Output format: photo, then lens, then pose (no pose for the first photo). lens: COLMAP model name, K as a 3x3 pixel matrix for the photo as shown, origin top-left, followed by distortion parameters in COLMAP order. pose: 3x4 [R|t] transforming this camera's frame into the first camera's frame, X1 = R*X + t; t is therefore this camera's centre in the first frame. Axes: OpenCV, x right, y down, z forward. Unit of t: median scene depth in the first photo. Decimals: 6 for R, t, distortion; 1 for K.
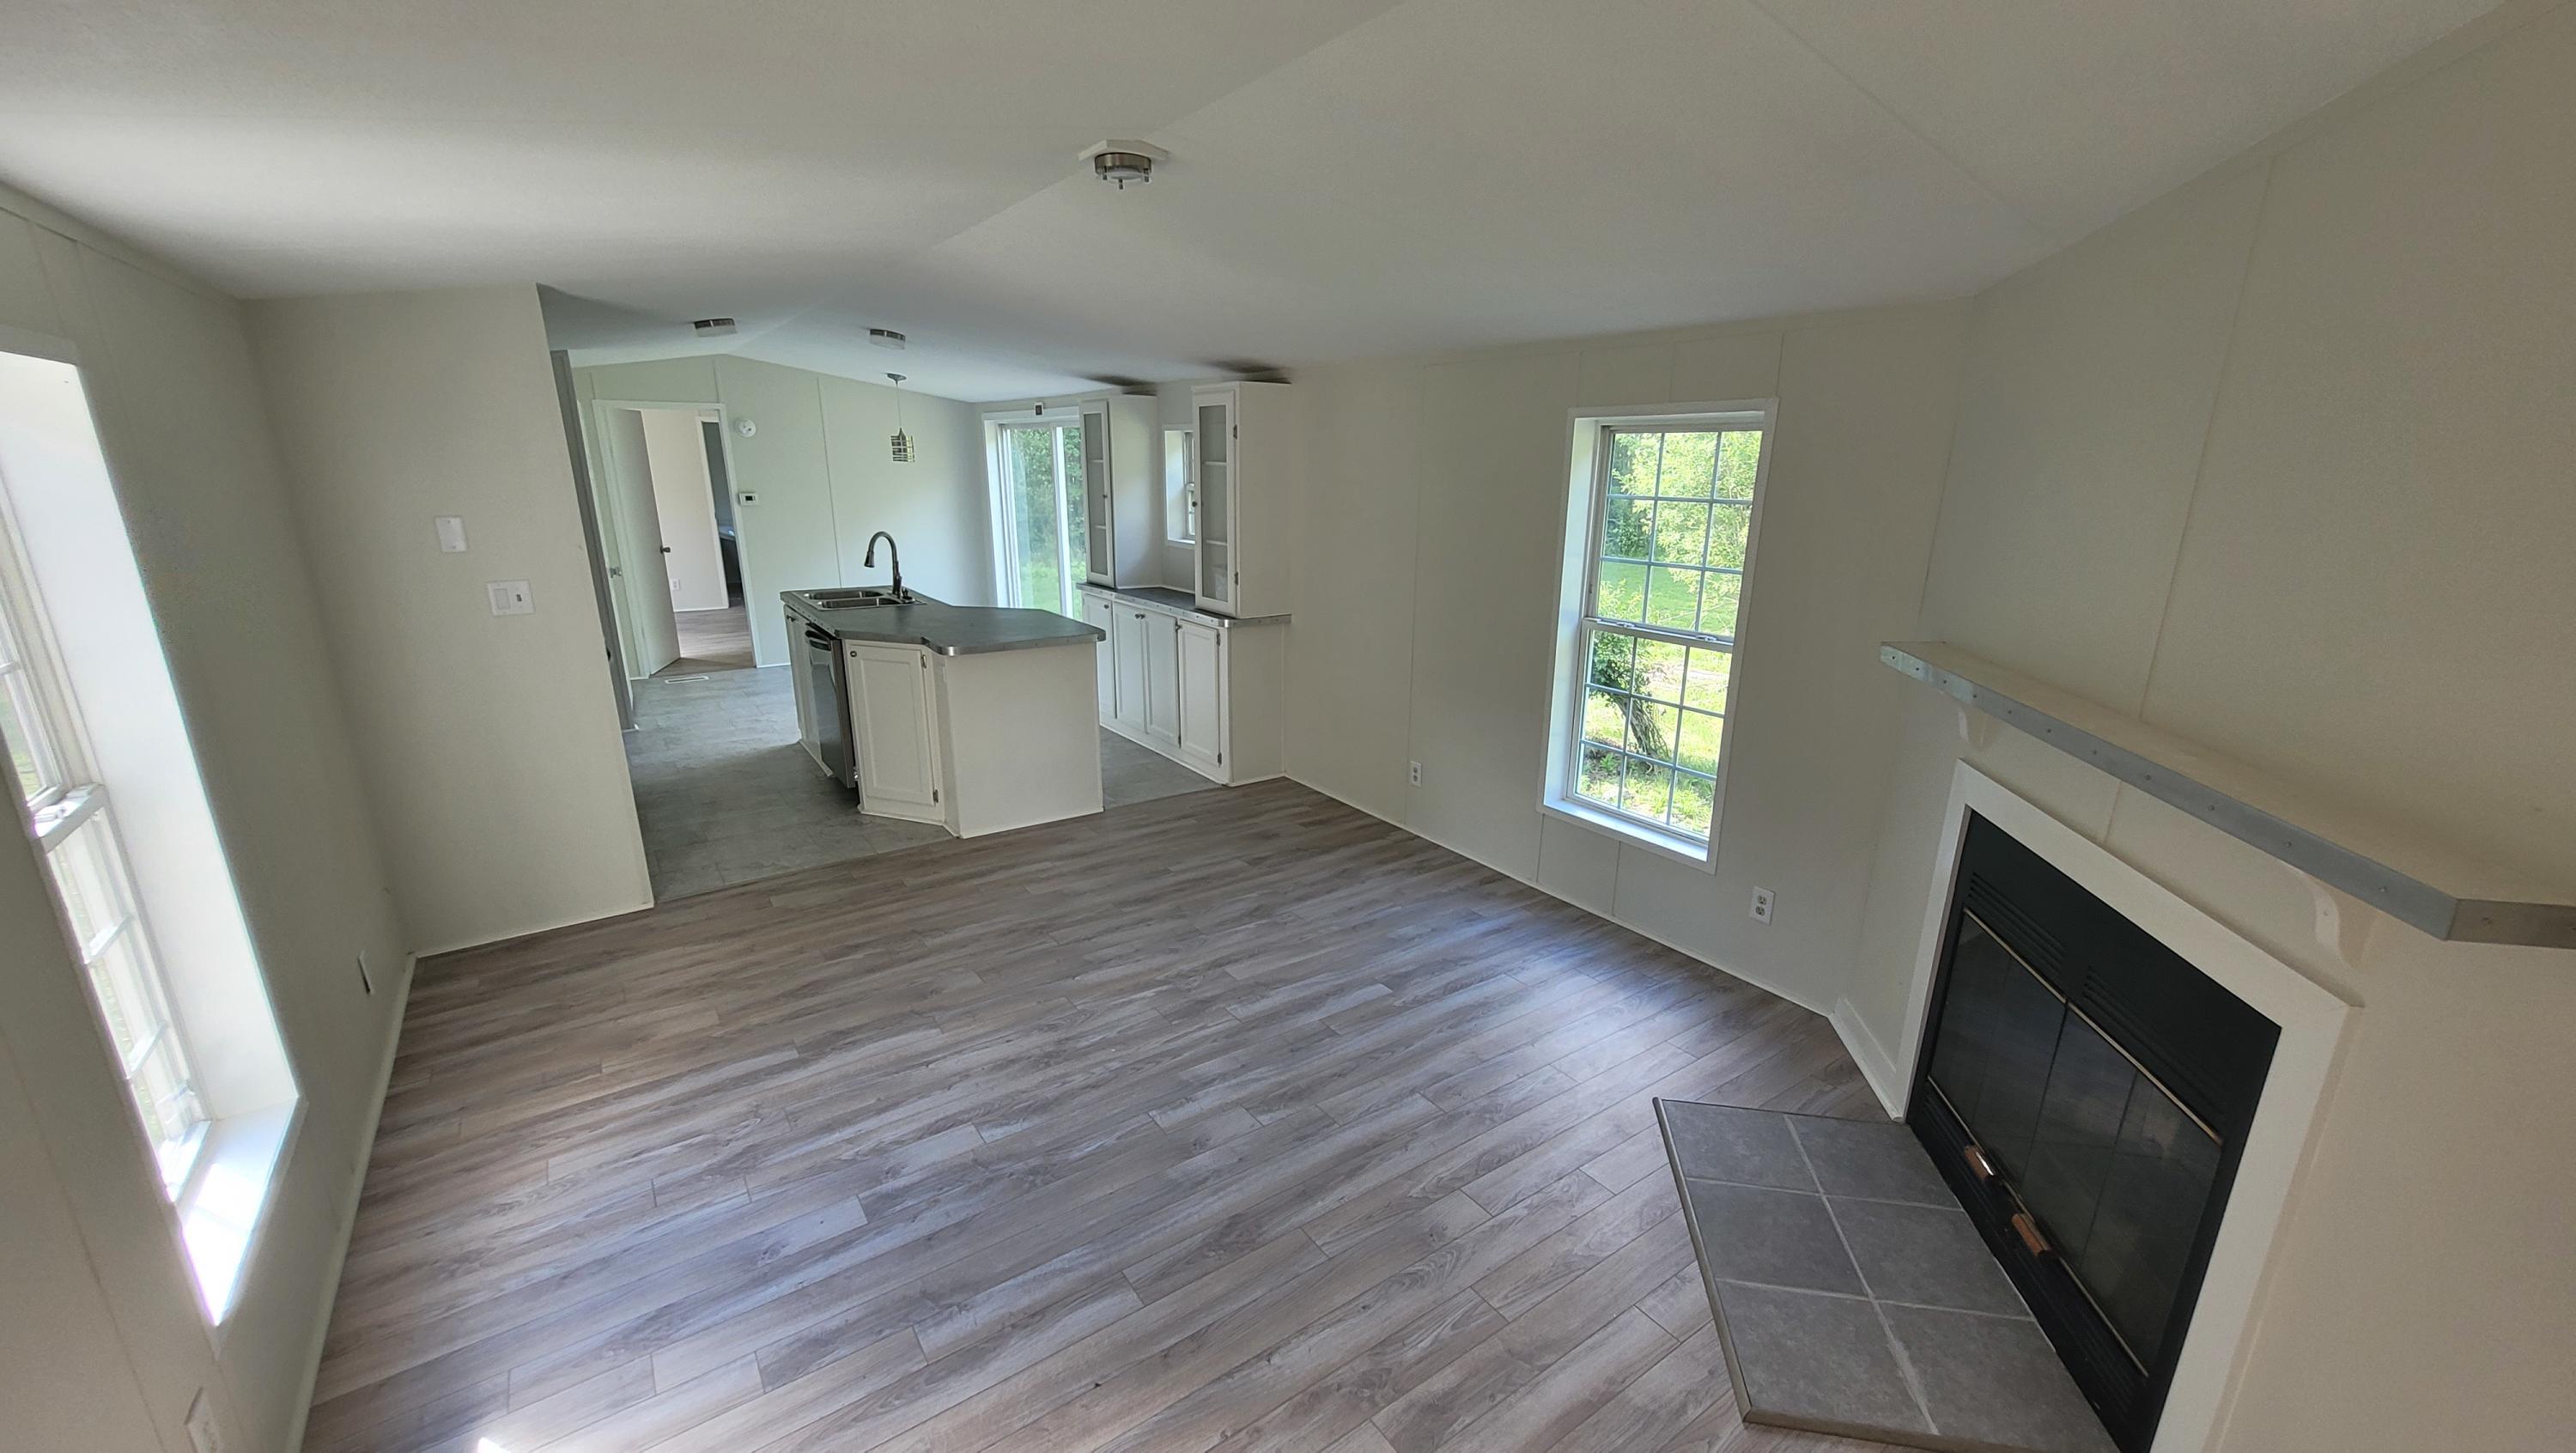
lens RADIAL K [[1013.6, 0, 1300.3], [0, 1013.6, 731.3], [0, 0, 1]] dist [-0.003149, -0.000983]
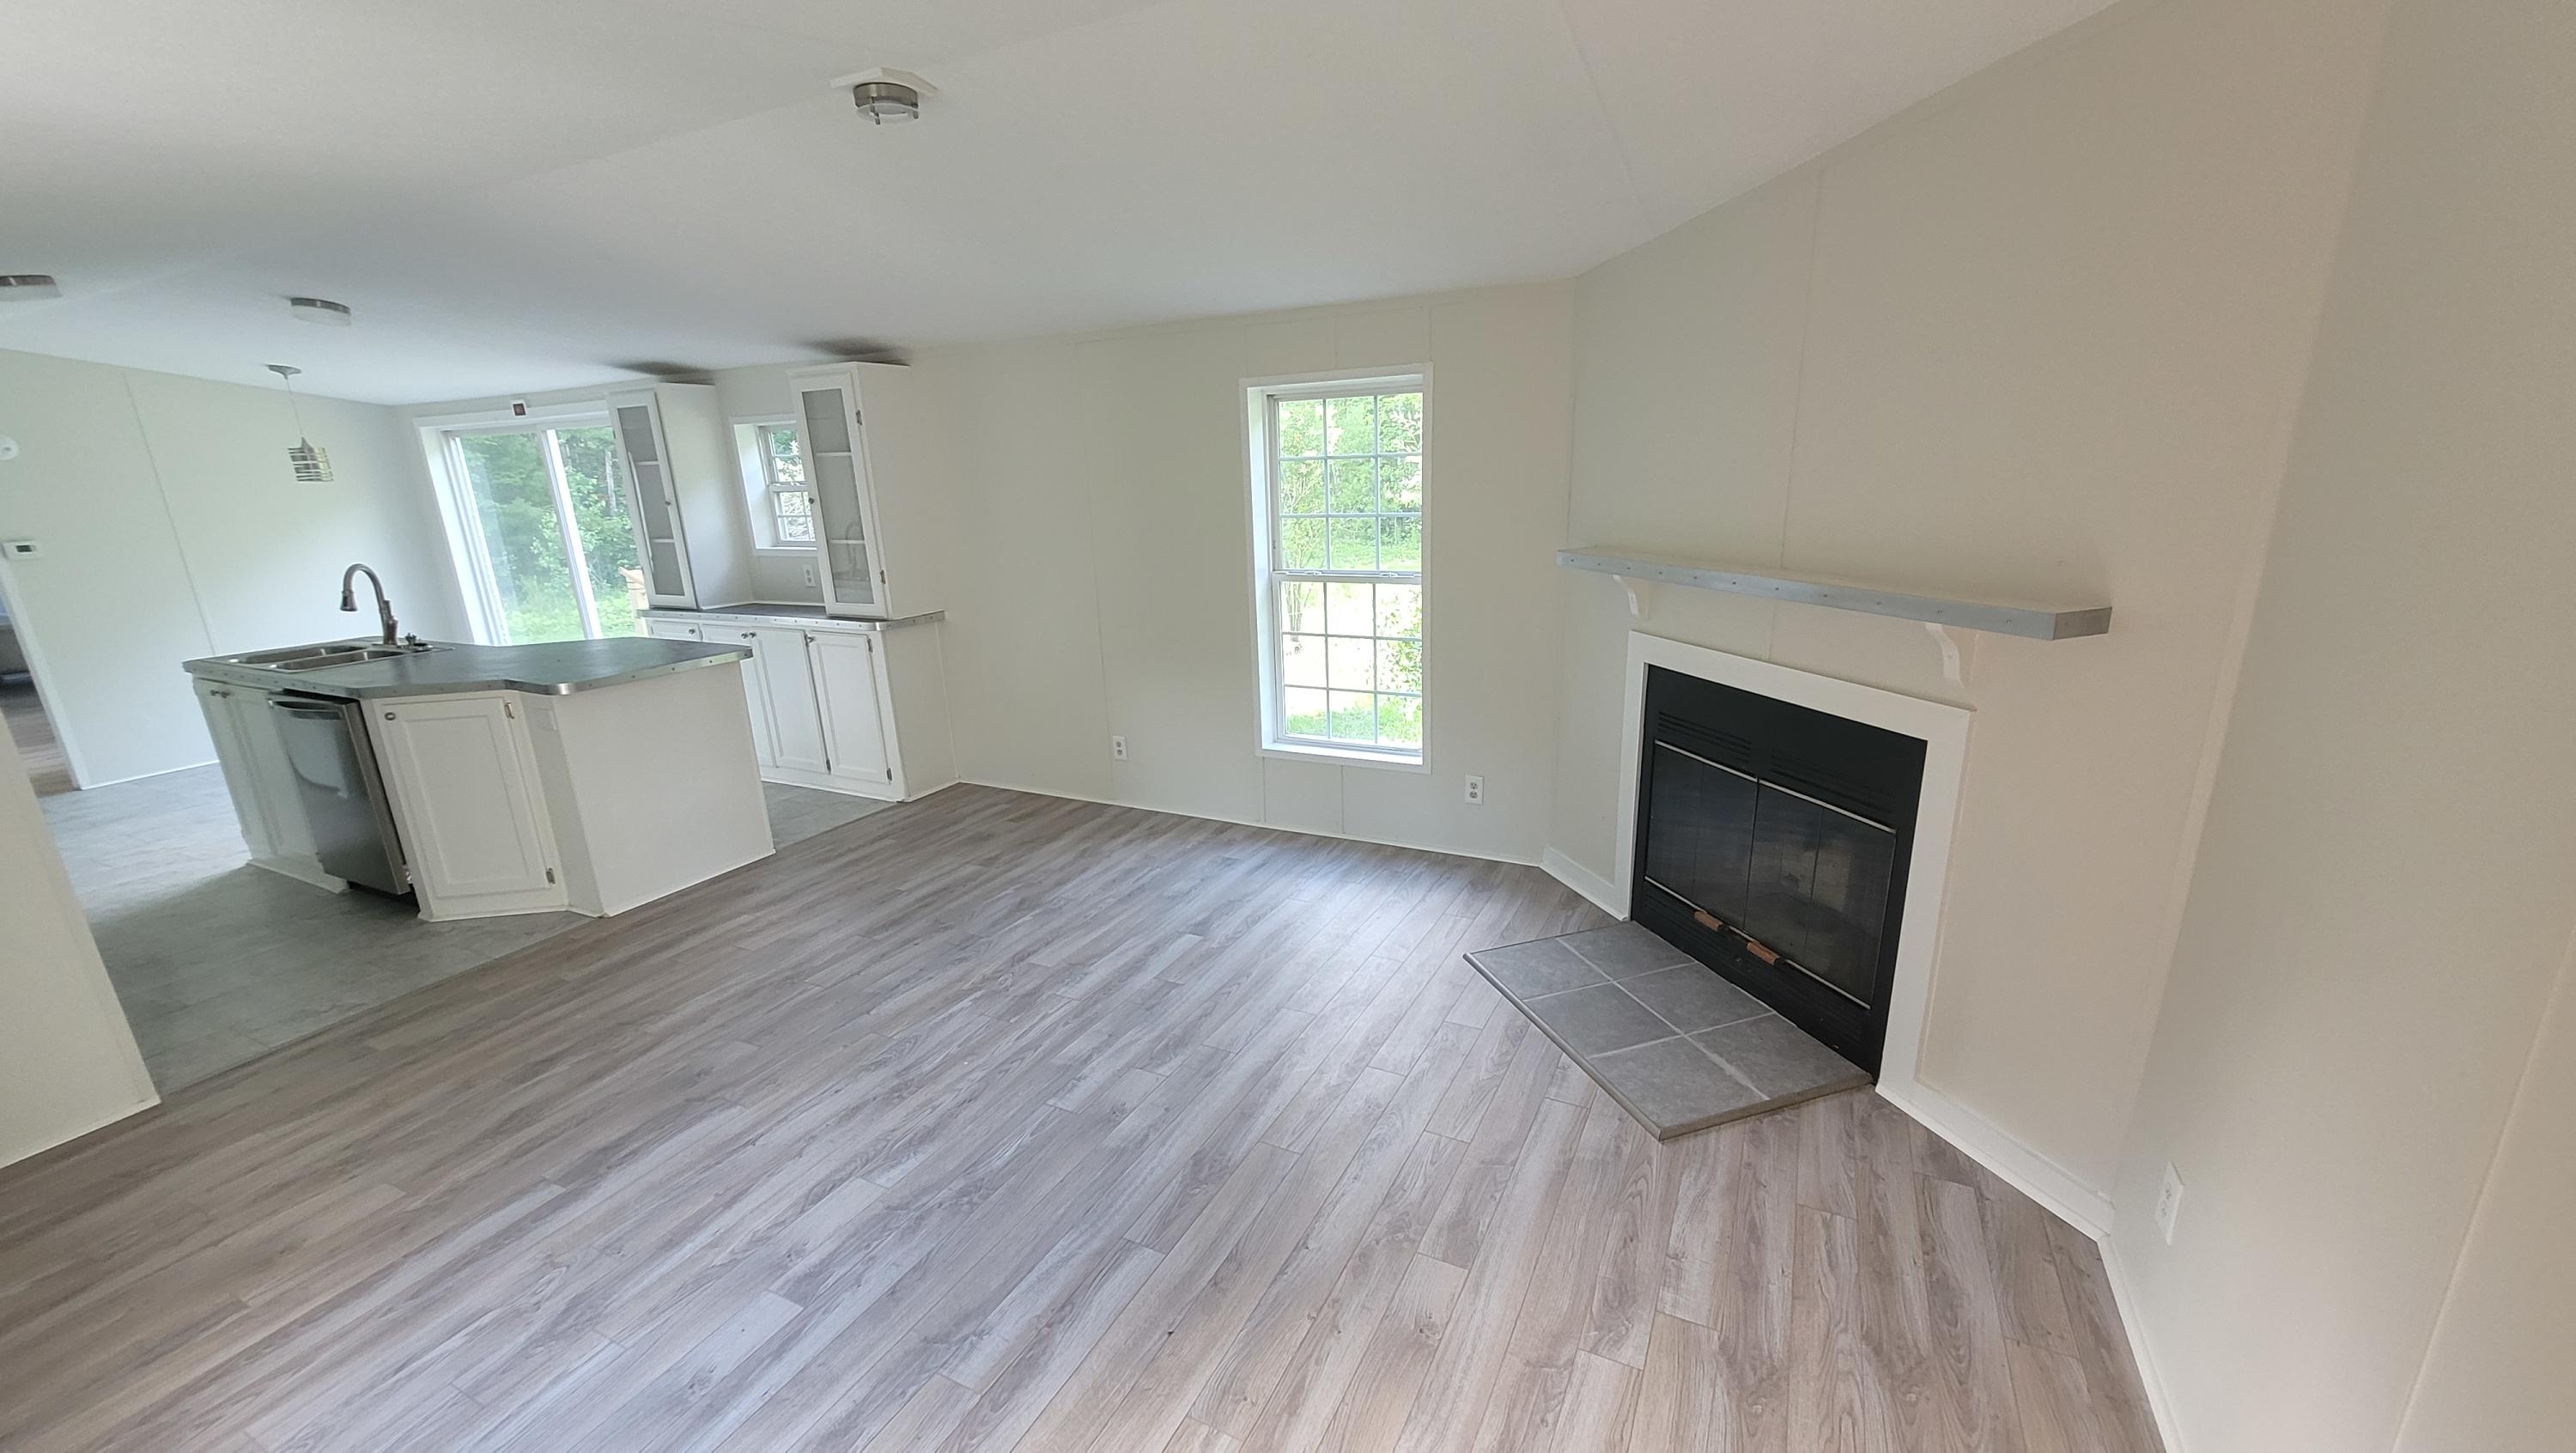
lens RADIAL K [[1013.6, 0, 1300.3], [0, 1013.6, 731.3], [0, 0, 1]] dist [-0.003149, -0.000983]
pose [[0.881230, -0.161542, 0.444227, -0.234909], [0.164540, 0.985848, 0.032097, 0.030884], [-0.443125, 0.044808, 0.895339, 0.018466]]
